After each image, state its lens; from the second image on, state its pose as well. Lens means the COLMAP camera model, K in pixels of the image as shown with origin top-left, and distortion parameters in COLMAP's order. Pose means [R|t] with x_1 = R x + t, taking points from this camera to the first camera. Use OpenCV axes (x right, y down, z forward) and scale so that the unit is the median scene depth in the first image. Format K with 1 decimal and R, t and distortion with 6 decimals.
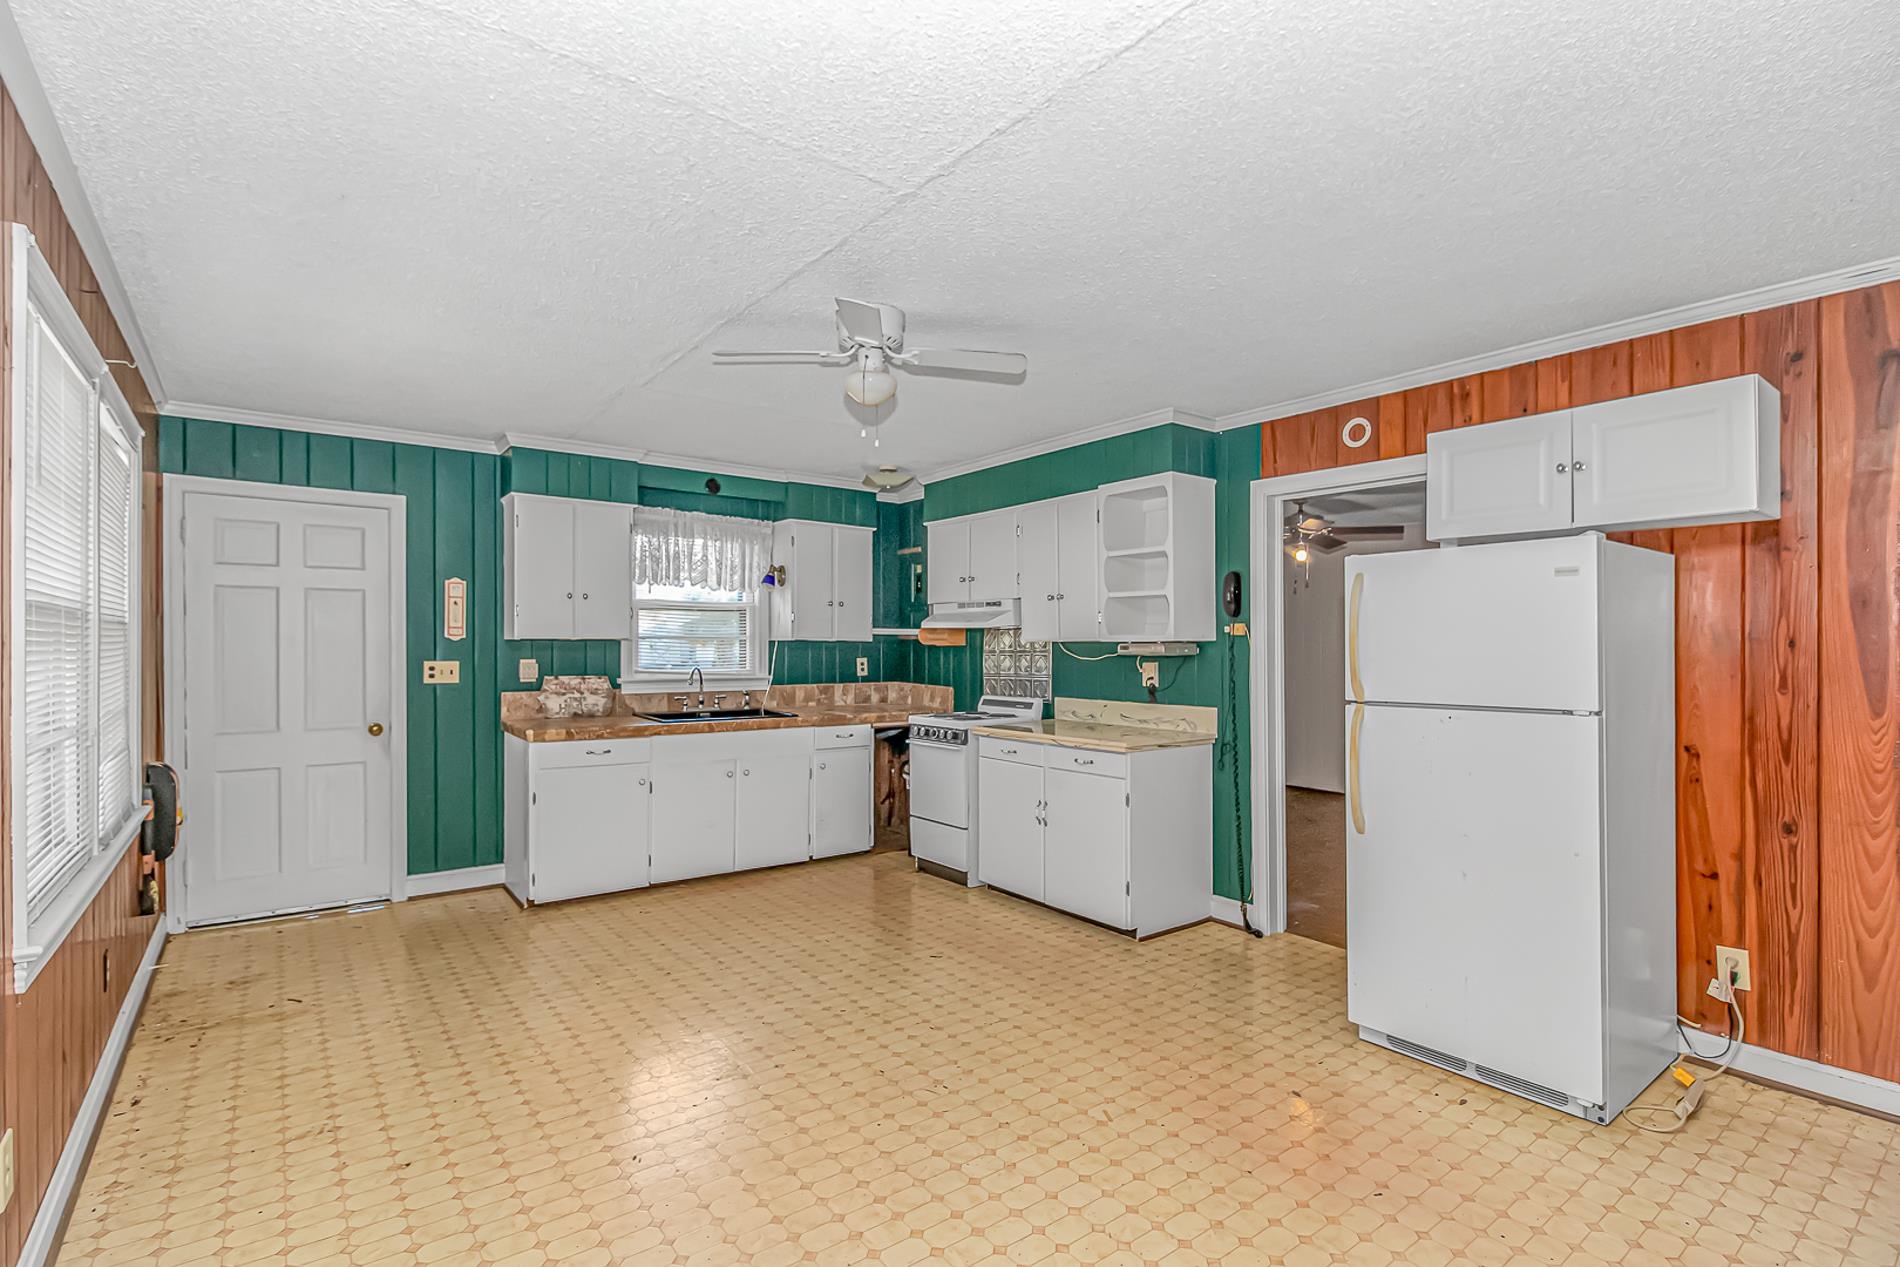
lens RADIAL K [[872.8, 0, 948.5], [0, 872.8, 653.6], [0, 0, 1]] dist [0.001555, -0.000092]
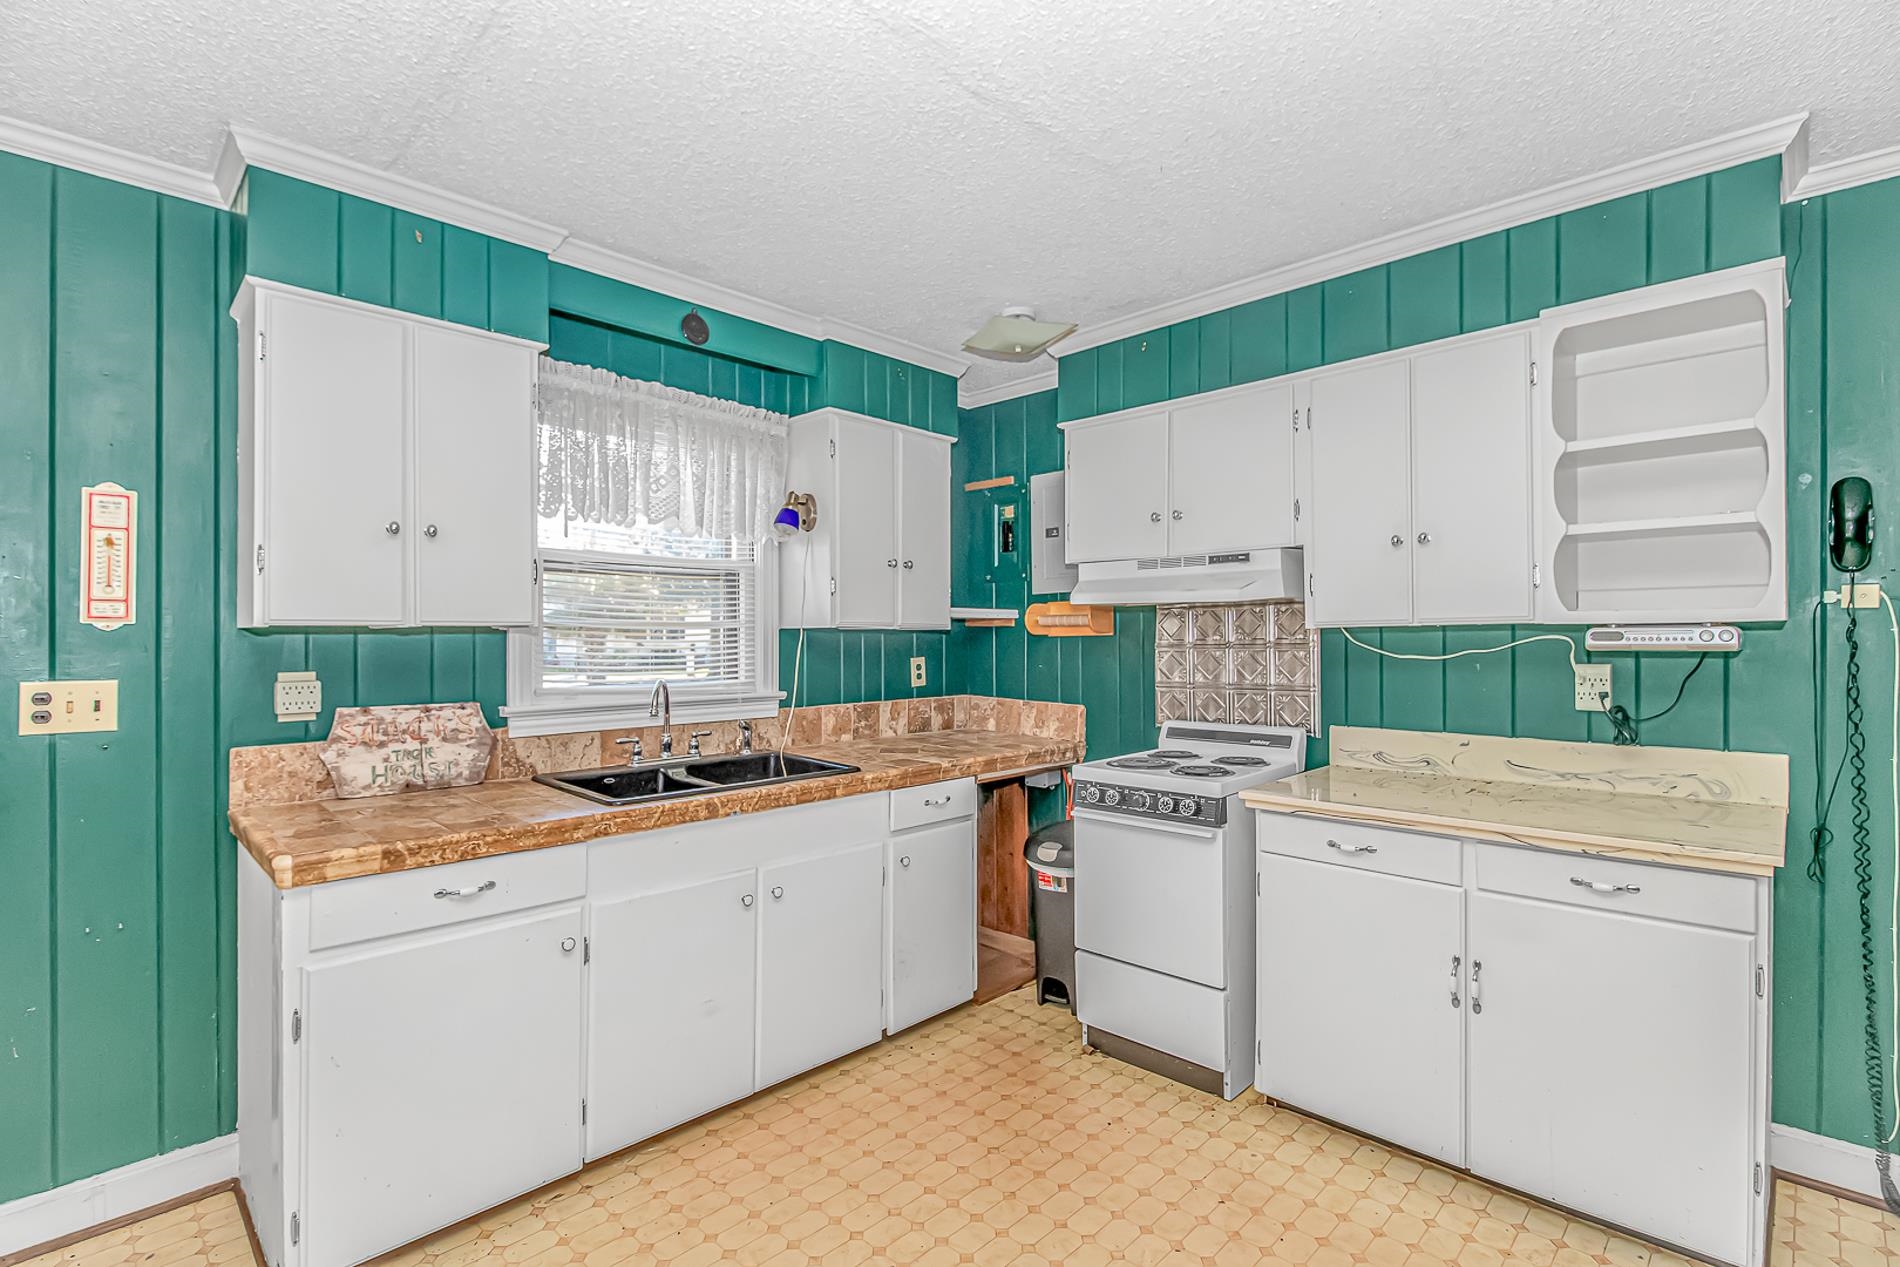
lens RADIAL K [[878.8, 0, 950.0], [0, 878.8, 633.5], [0, 0, 1]] dist [0.000779, -0.010684]
pose [[0.989519, -0.007028, 0.144230, -0.197959], [0.009018, 0.999873, -0.013148, -0.004171], [-0.144119, 0.014311, 0.989457, 0.469077]]
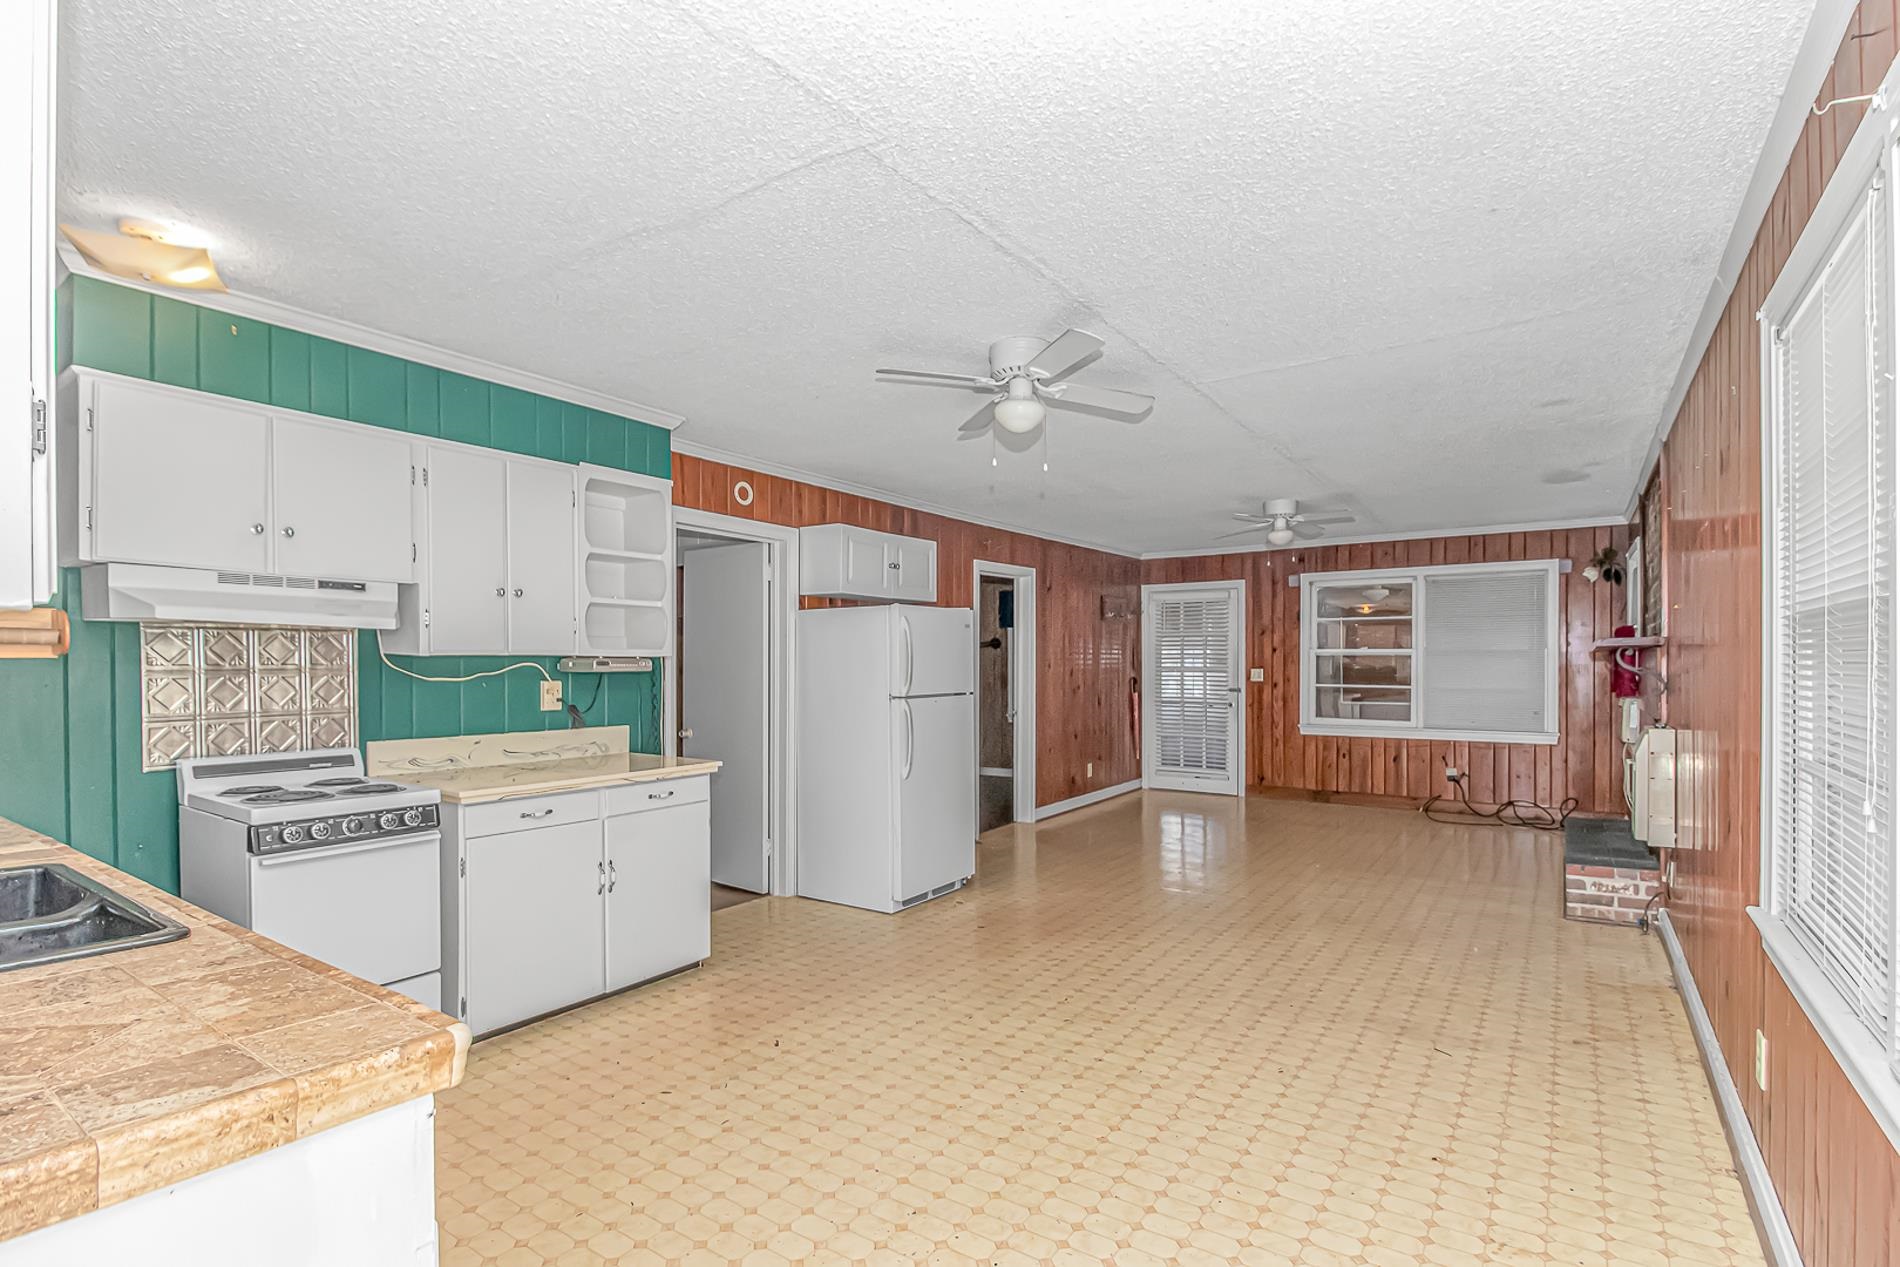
lens RADIAL K [[886.2, 0, 957.3], [0, 886.2, 670.9], [0, 0, 1]] dist [0.001310, 0.000102]
pose [[-0.305086, -0.006343, 0.952304, -0.607490], [0.009332, 0.999910, 0.009650, -0.003535], [-0.952279, 0.011831, -0.305000, 0.779734]]
